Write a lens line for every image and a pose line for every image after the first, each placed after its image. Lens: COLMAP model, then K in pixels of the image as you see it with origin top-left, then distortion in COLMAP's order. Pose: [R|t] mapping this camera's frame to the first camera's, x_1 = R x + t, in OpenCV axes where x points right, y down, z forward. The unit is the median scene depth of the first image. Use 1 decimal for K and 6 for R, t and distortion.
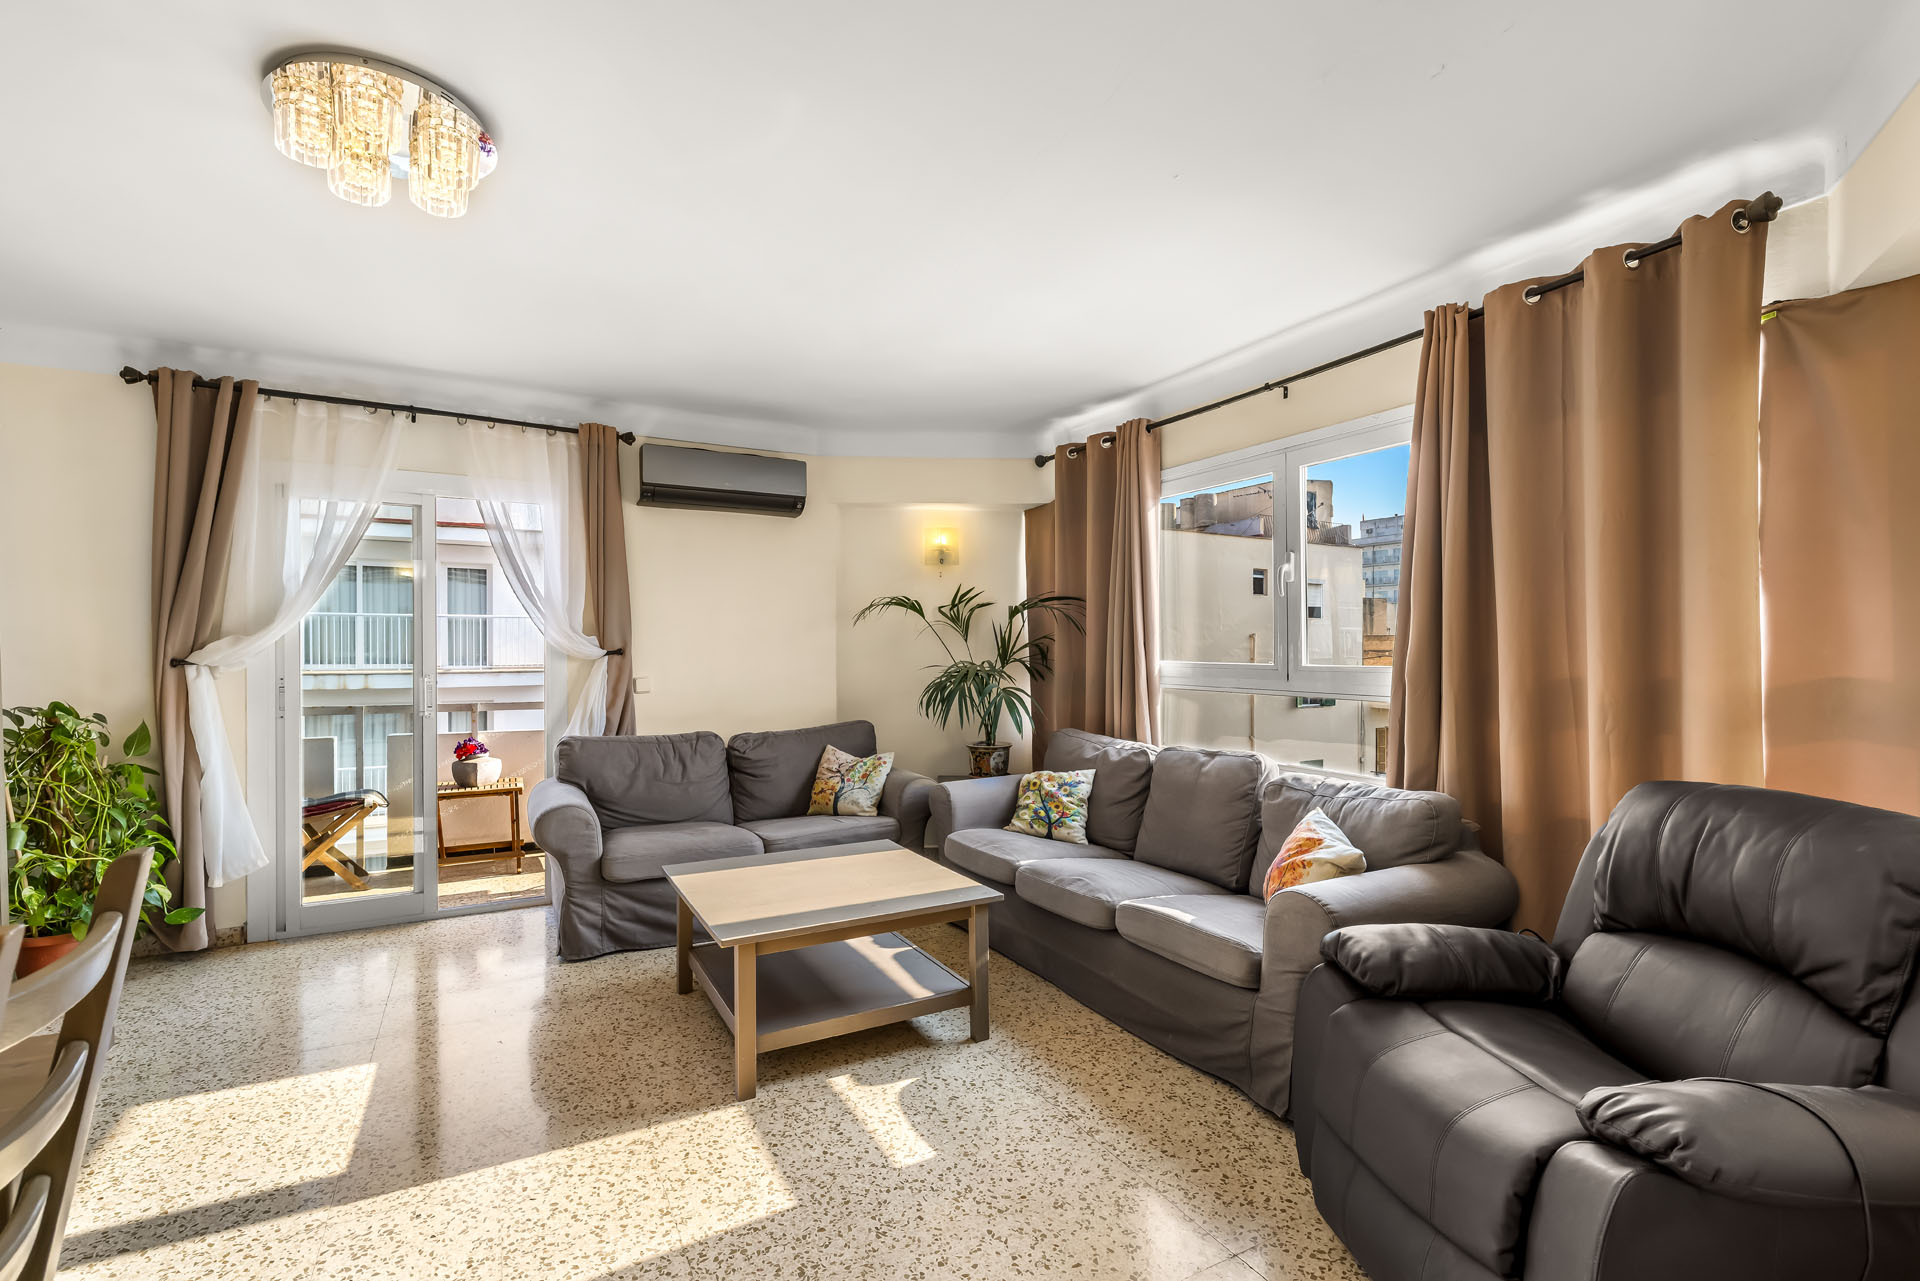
lens RADIAL K [[881.0, 0, 919.7], [0, 881.0, 637.8], [0, 0, 1]] dist [0.000181, 0.000260]
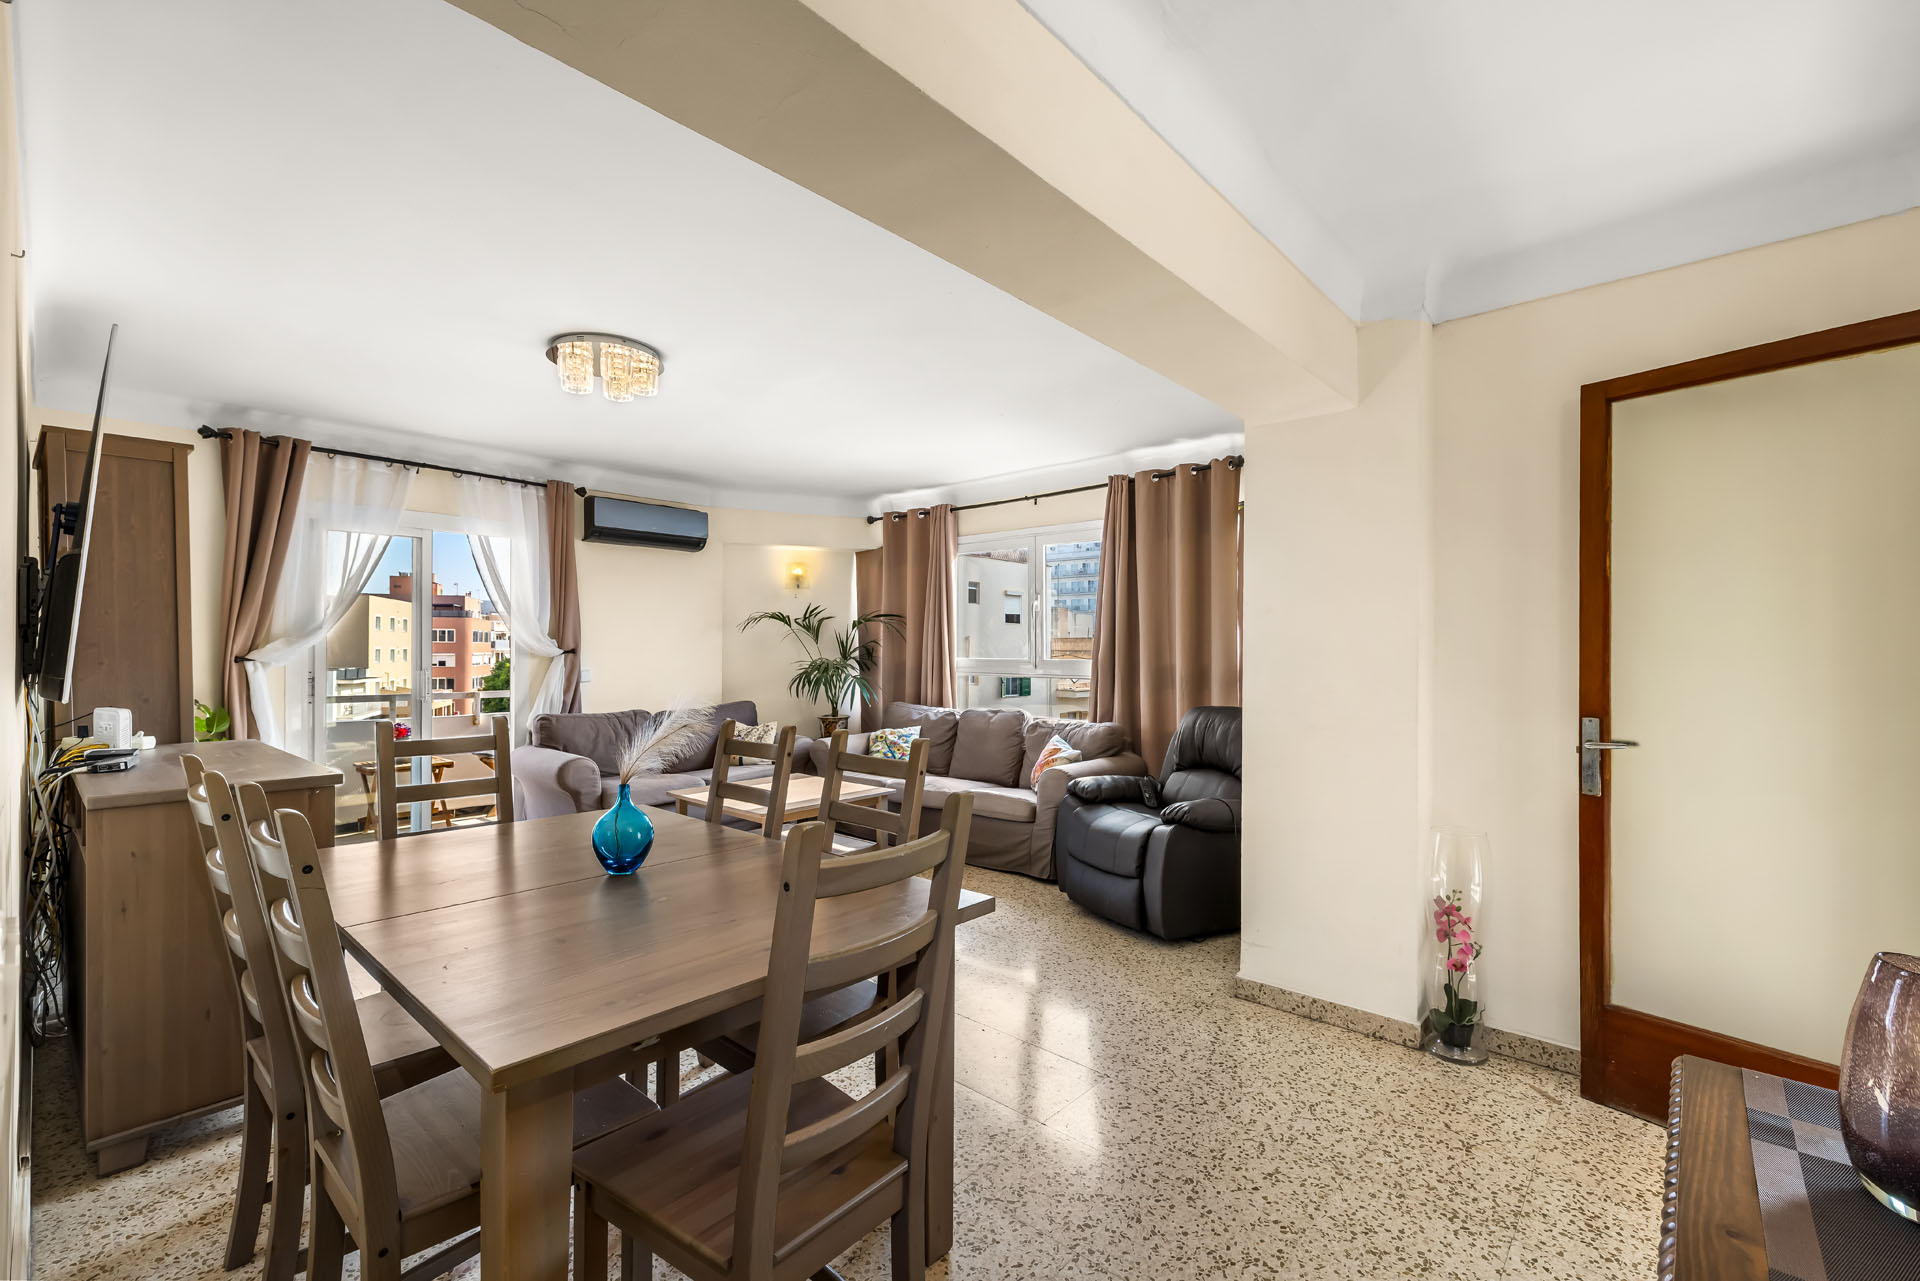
lens RADIAL K [[881.0, 0, 919.7], [0, 881.0, 637.8], [0, 0, 1]] dist [0.000181, 0.000260]
pose [[0.947345, 0.005978, 0.320159, -0.308513], [-0.005994, 0.999982, -0.000937, -0.007055], [-0.320158, -0.001032, 0.947363, -0.494638]]
